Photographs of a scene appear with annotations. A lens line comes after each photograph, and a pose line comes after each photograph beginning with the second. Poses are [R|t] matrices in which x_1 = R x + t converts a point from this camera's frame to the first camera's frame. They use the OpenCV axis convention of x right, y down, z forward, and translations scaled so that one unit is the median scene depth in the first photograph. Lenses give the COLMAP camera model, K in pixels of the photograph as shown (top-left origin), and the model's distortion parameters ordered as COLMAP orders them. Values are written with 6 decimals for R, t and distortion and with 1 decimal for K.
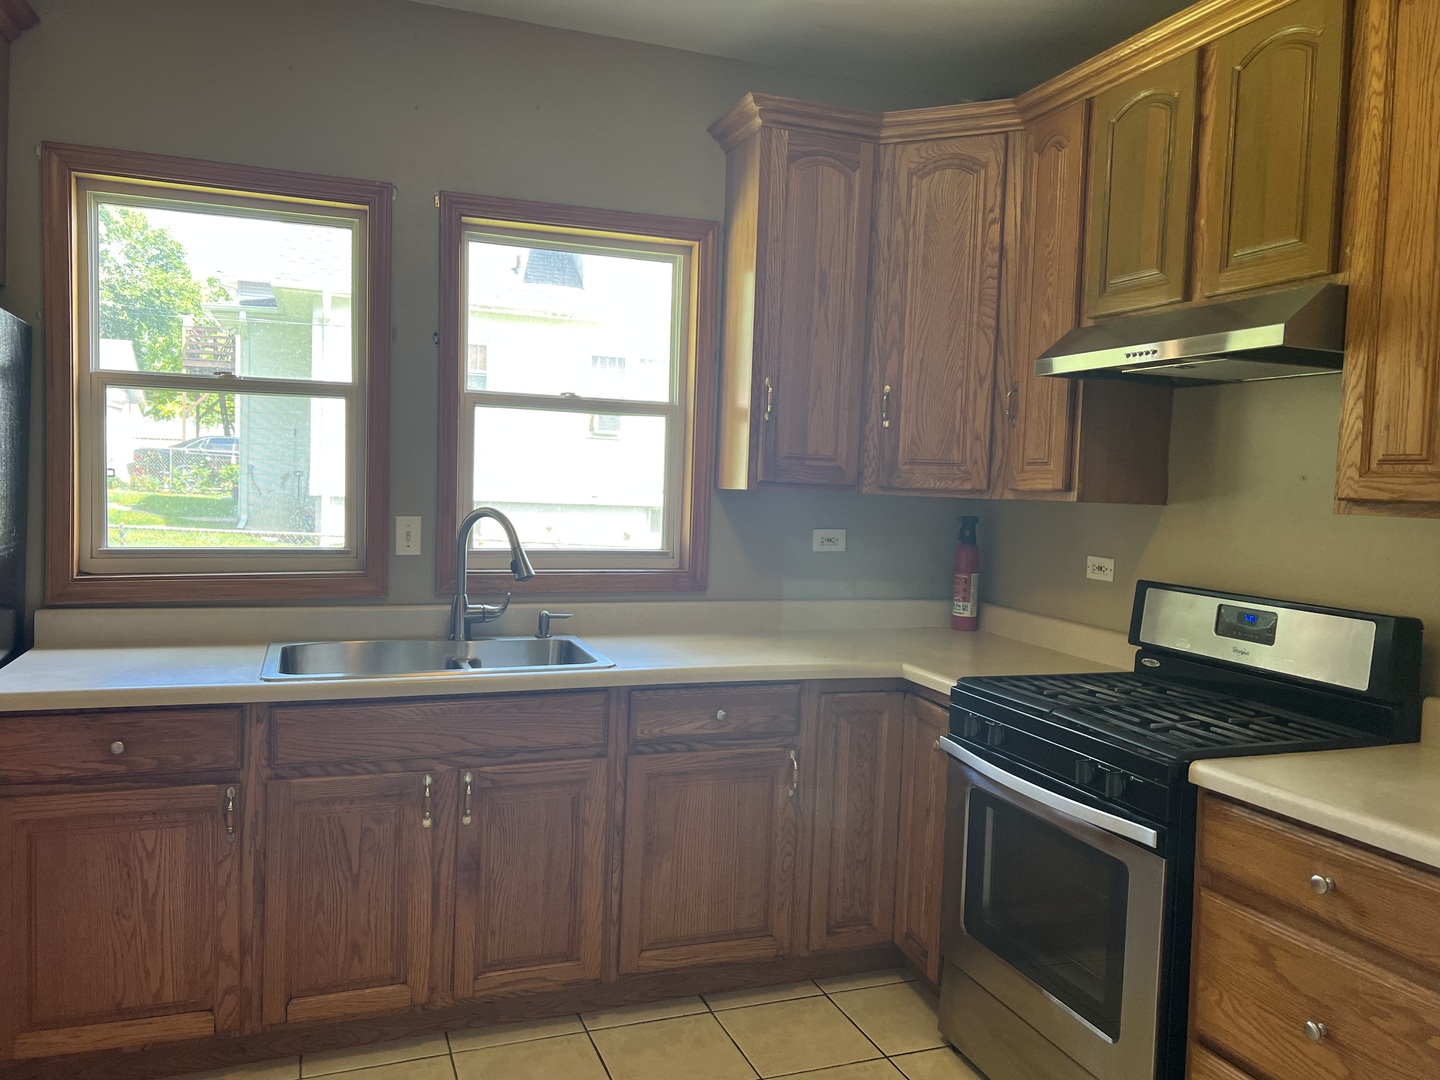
lens RADIAL K [[1064.1, 0, 721.9], [0, 1064.1, 539.1], [0, 0, 1]] dist [0.042623, -0.048094]
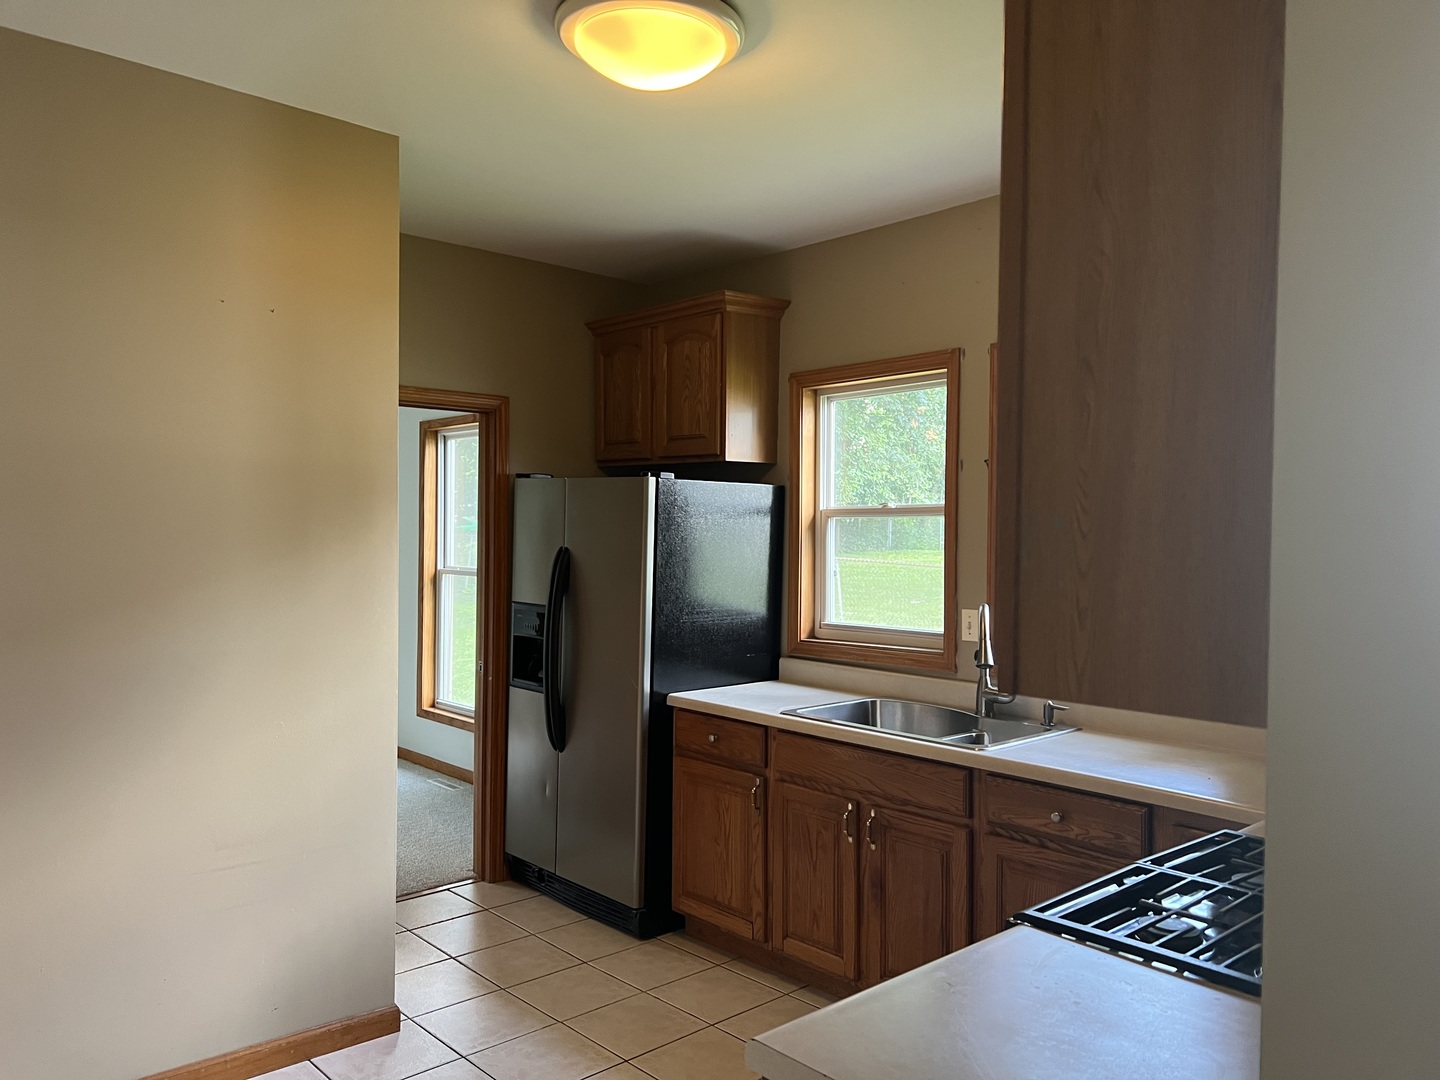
lens RADIAL K [[1064.1, 0, 719.3], [0, 1064.1, 535.1], [0, 0, 1]] dist [0.042623, -0.048094]
pose [[0.364818, -0.025578, -0.930728, 1.040440], [-0.051035, 0.997571, -0.047419, -0.047843], [0.929679, 0.064799, 0.362626, 0.389471]]
